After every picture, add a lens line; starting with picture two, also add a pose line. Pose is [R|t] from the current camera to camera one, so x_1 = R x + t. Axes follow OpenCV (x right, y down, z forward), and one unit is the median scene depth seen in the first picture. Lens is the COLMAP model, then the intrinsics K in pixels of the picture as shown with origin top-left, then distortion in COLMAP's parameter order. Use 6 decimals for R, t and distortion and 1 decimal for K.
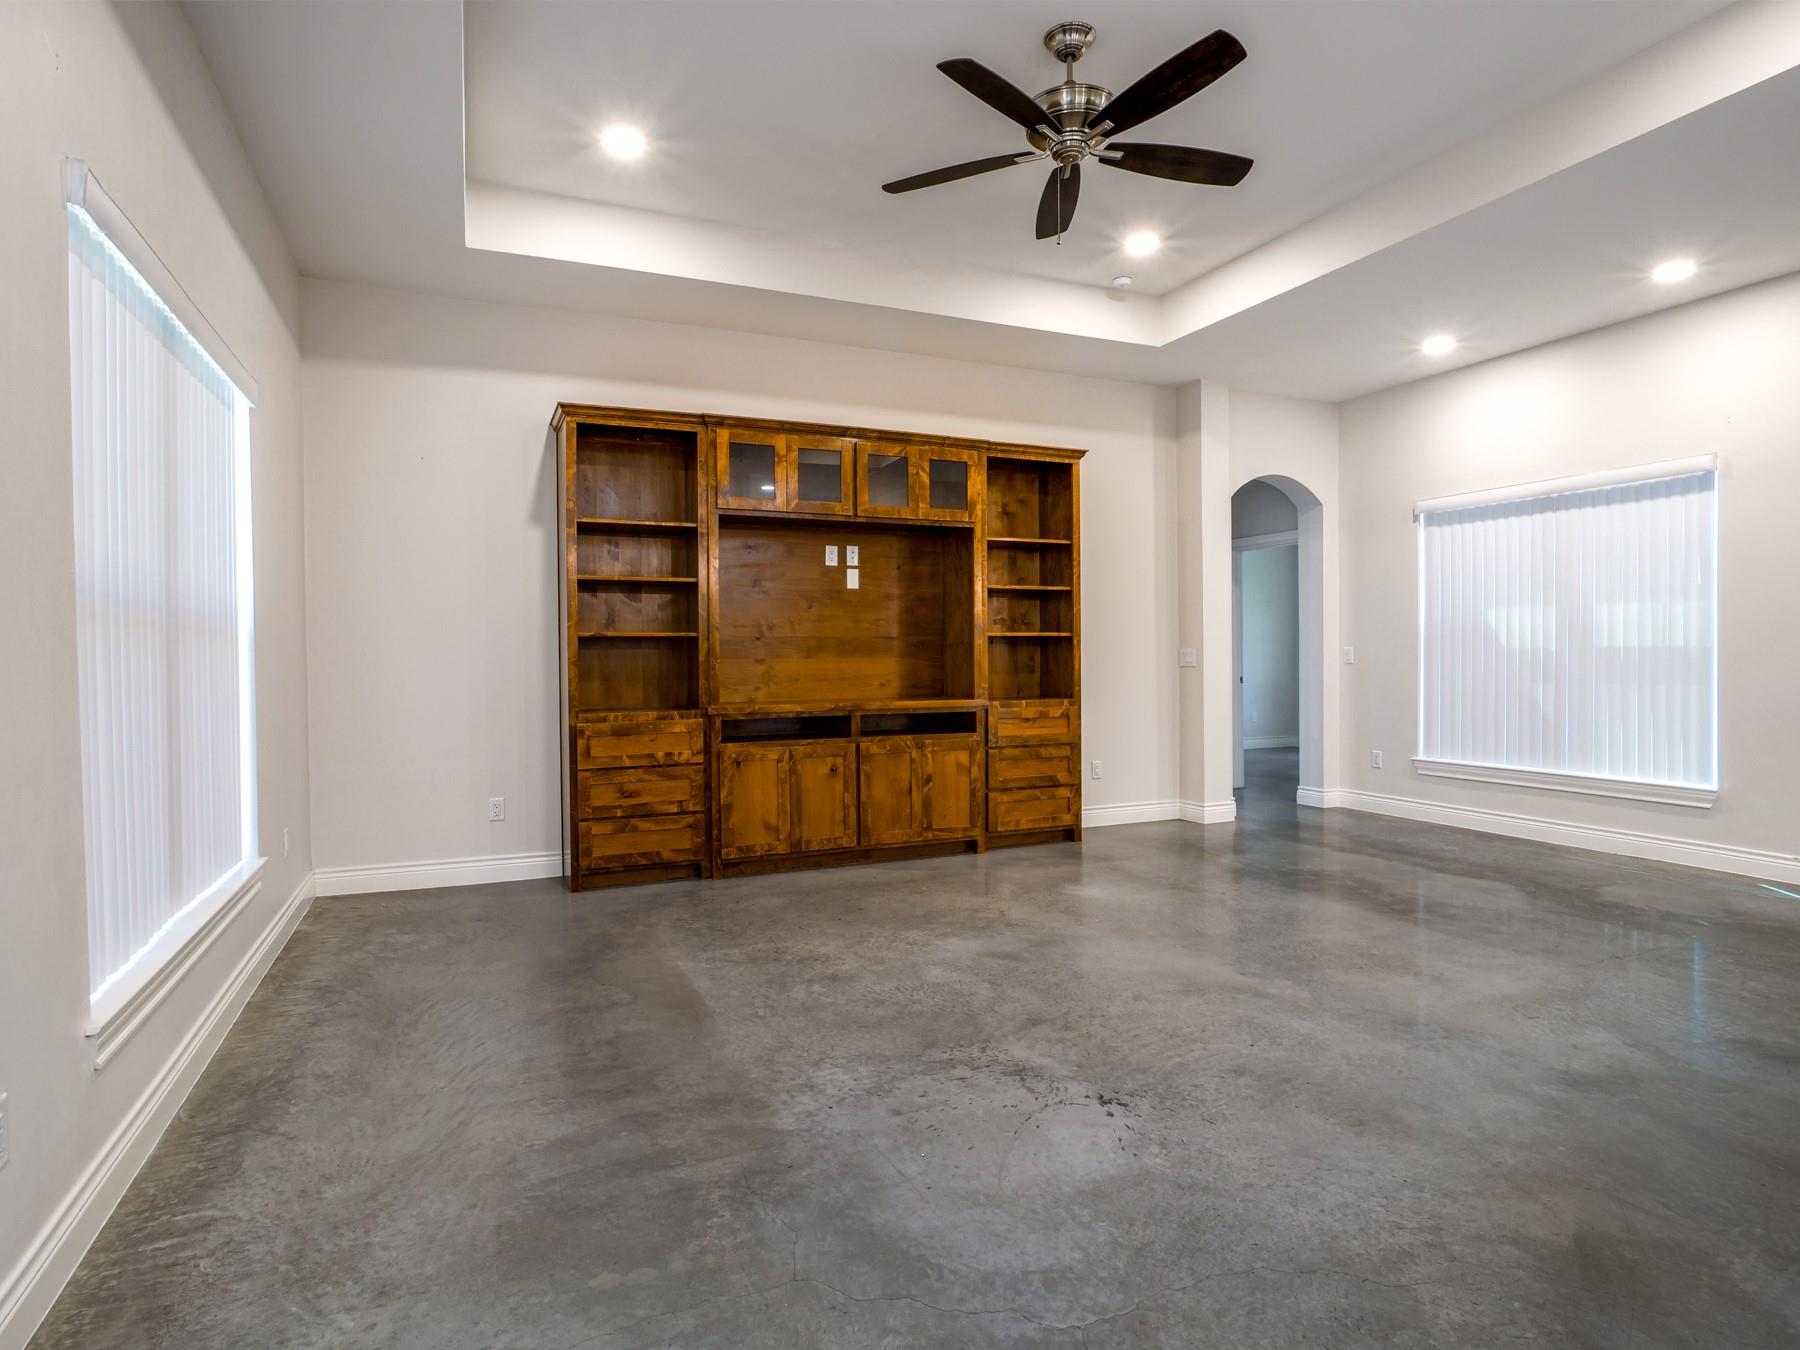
lens RADIAL K [[986.1, 0, 898.4], [0, 986.1, 672.1], [0, 0, 1]] dist [-0.014639, 0.002511]
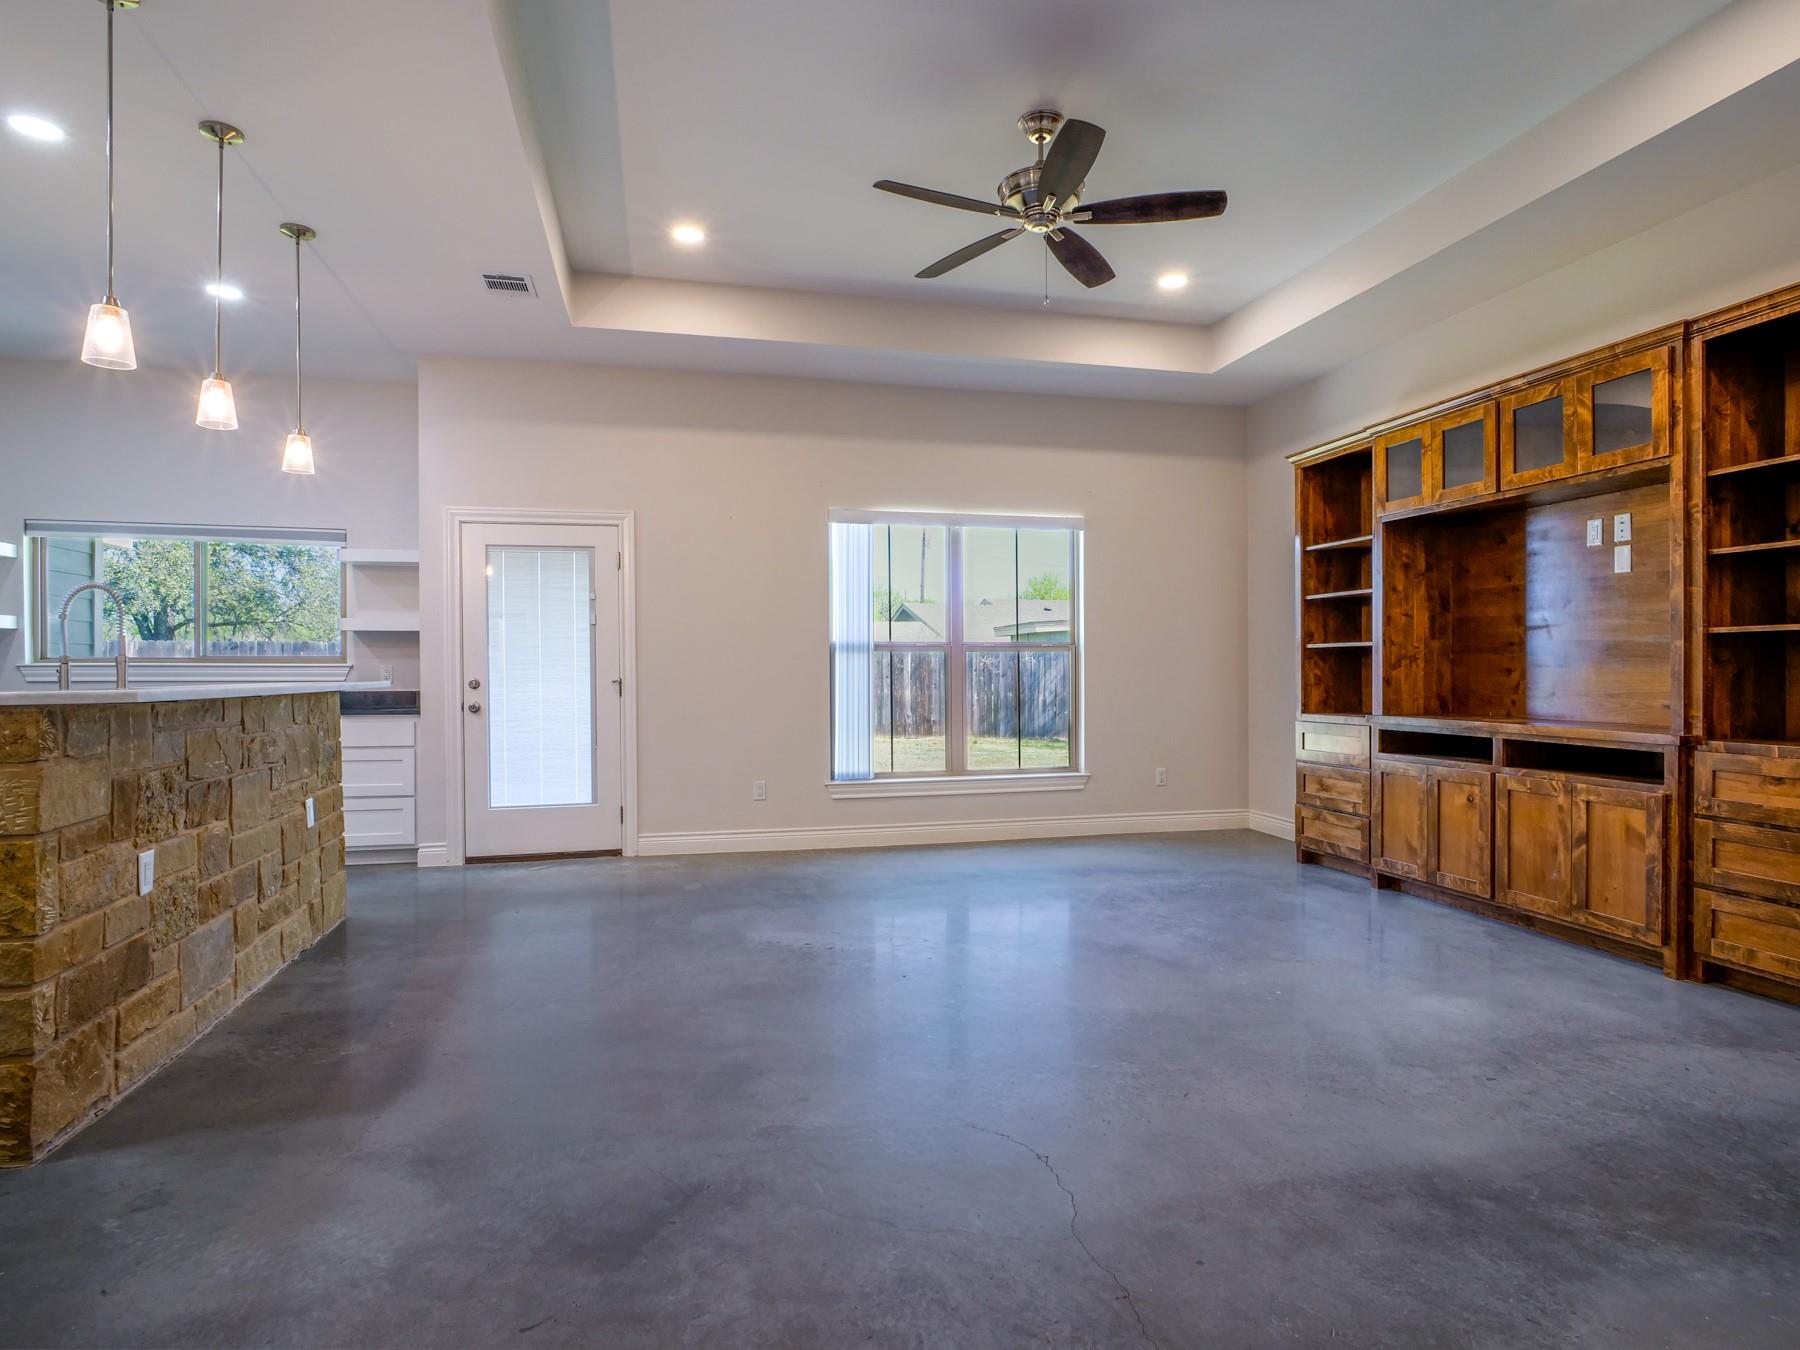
lens RADIAL K [[986.1, 0, 898.4], [0, 986.1, 672.1], [0, 0, 1]] dist [-0.014639, 0.002511]
pose [[-0.176233, 0.012826, -0.984265, 0.855912], [-0.010925, 0.999828, 0.014985, -0.017827], [0.984288, 0.013393, -0.176063, 0.674231]]
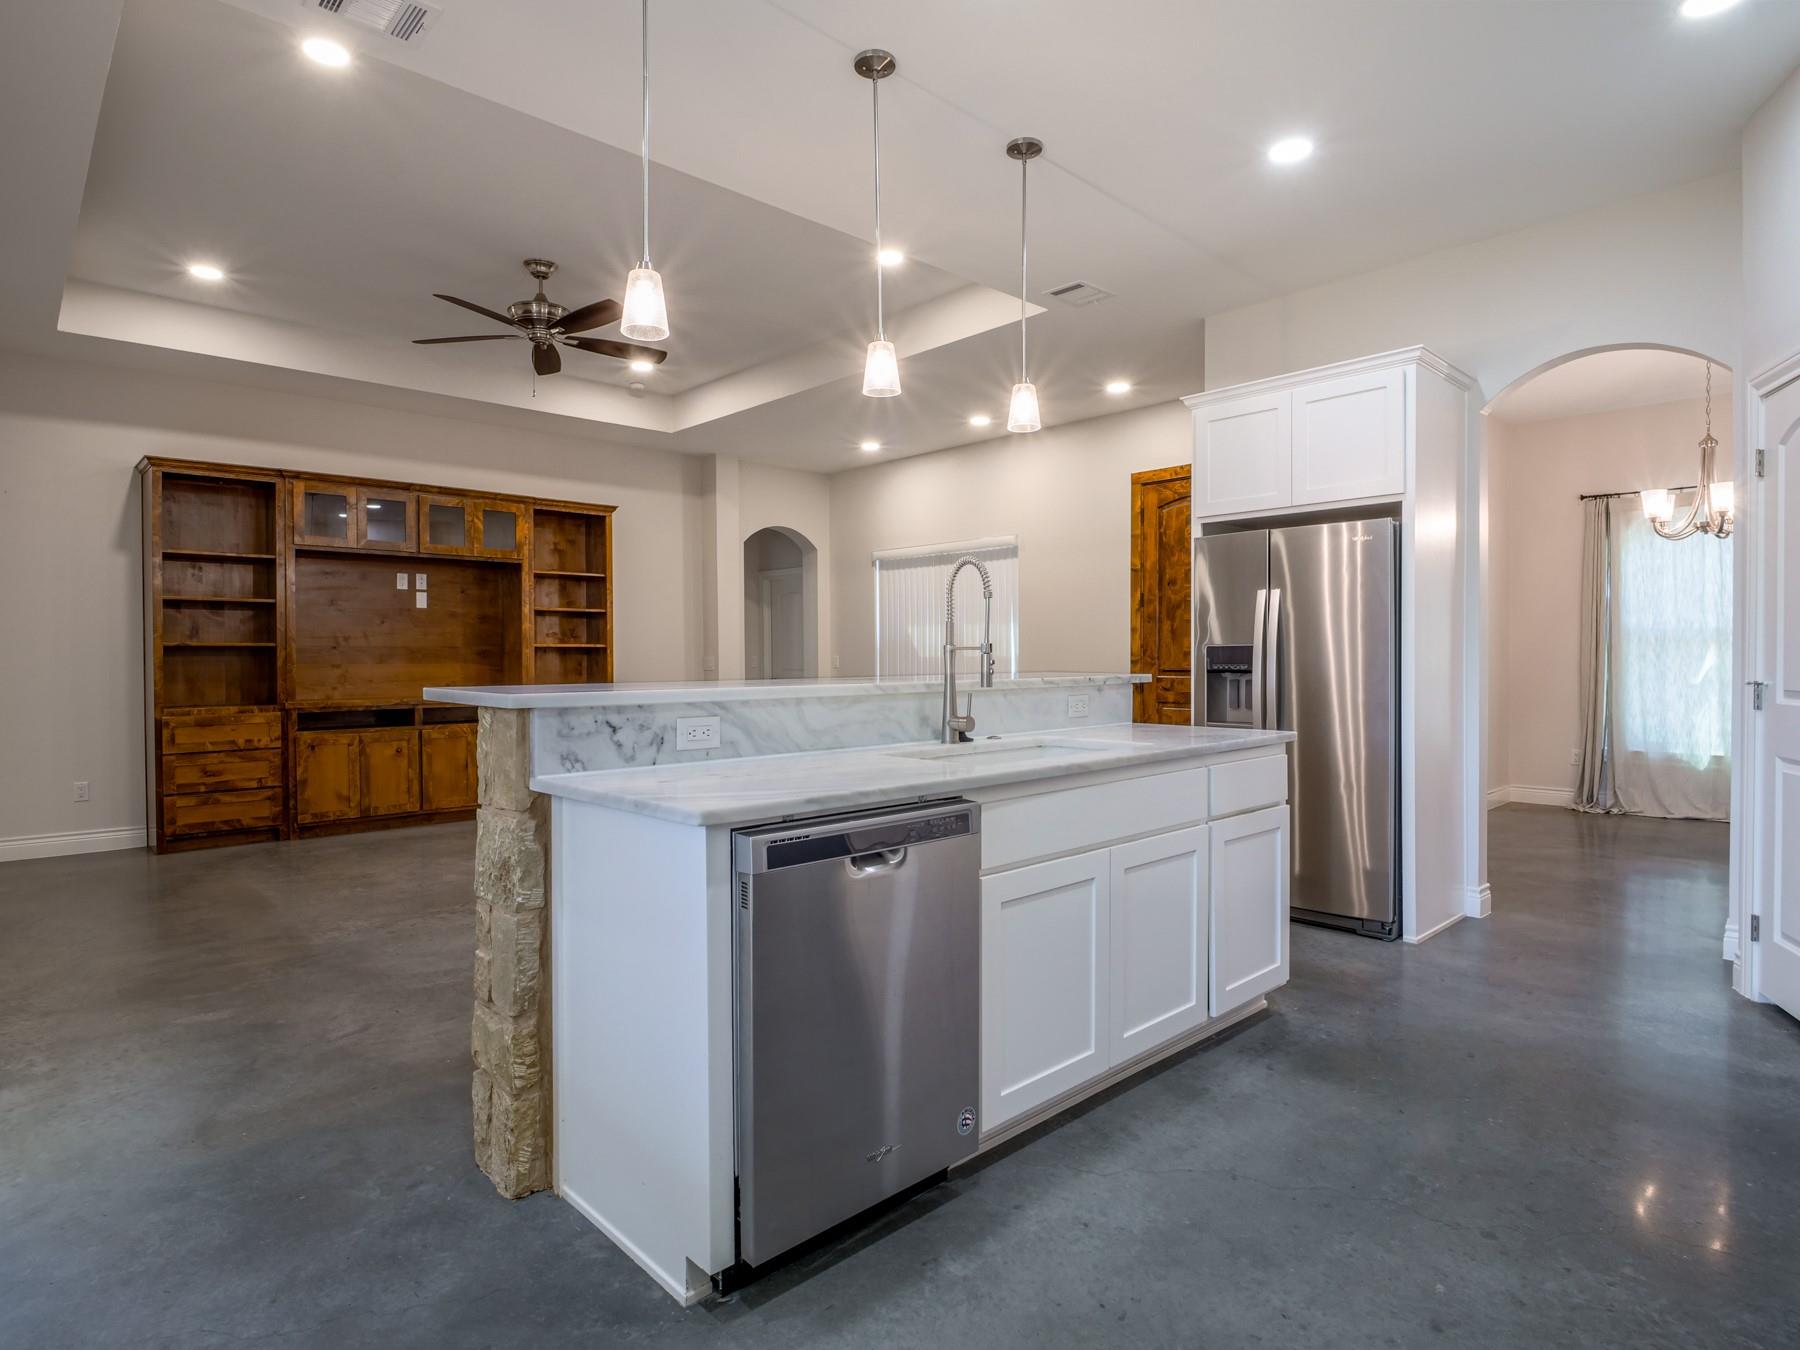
lens RADIAL K [[986.1, 0, 898.4], [0, 986.1, 672.1], [0, 0, 1]] dist [-0.014639, 0.002511]
pose [[0.943185, -0.001101, 0.332267, 0.123123], [0.002791, 0.999985, -0.004612, 0.004456], [-0.332257, 0.005277, 0.943174, -0.419567]]
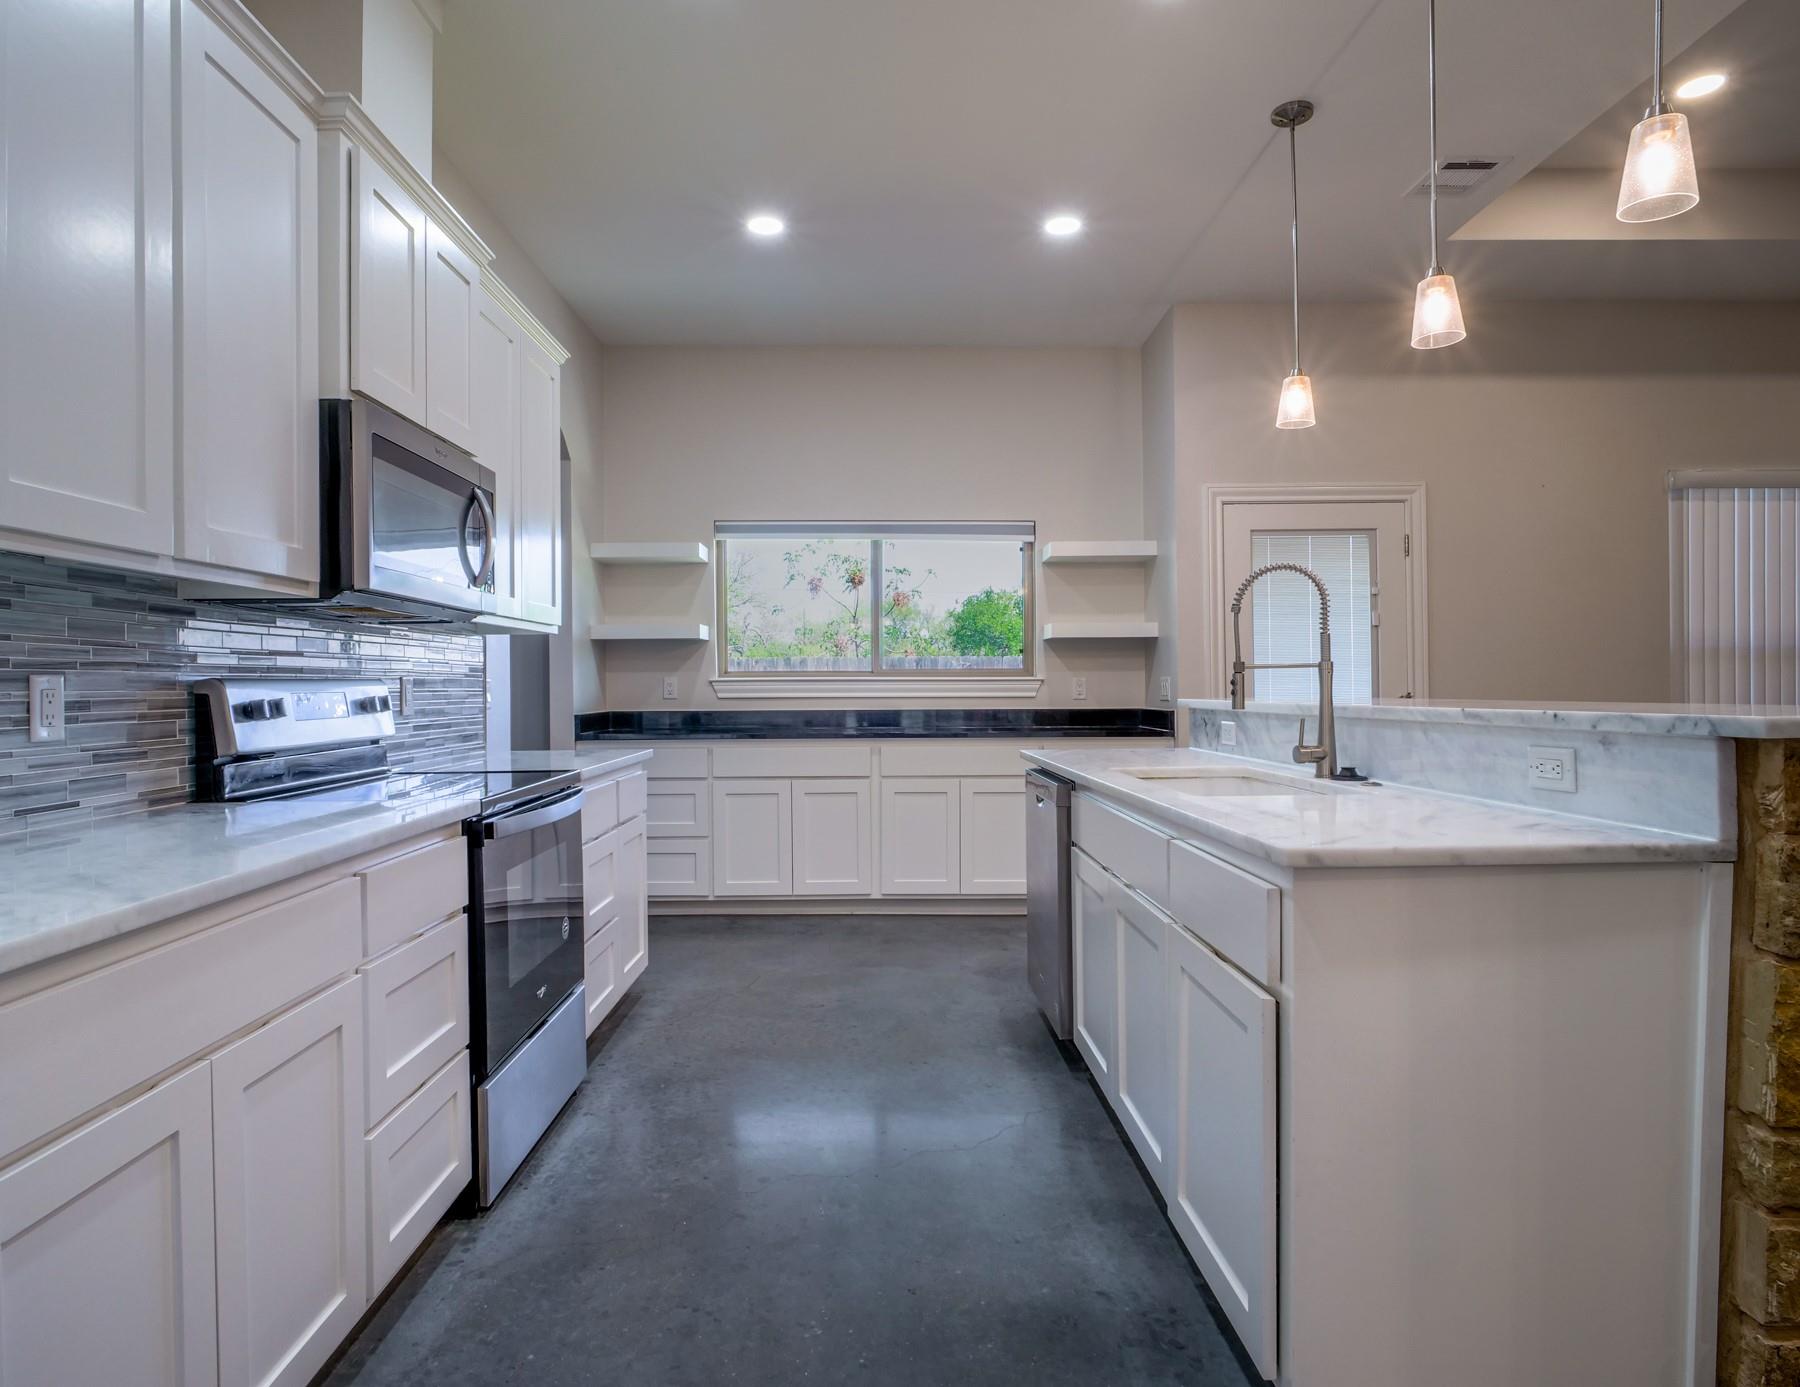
lens RADIAL K [[1020.8, 0, 874.2], [0, 1020.8, 693.1], [0, 0, 1]] dist [-0.000800, -0.022638]
pose [[-0.401265, 0.017276, -0.915799, 0.845436], [-0.003987, 0.999780, 0.020607, -0.007393], [0.915953, 0.011920, -0.401108, 0.078443]]
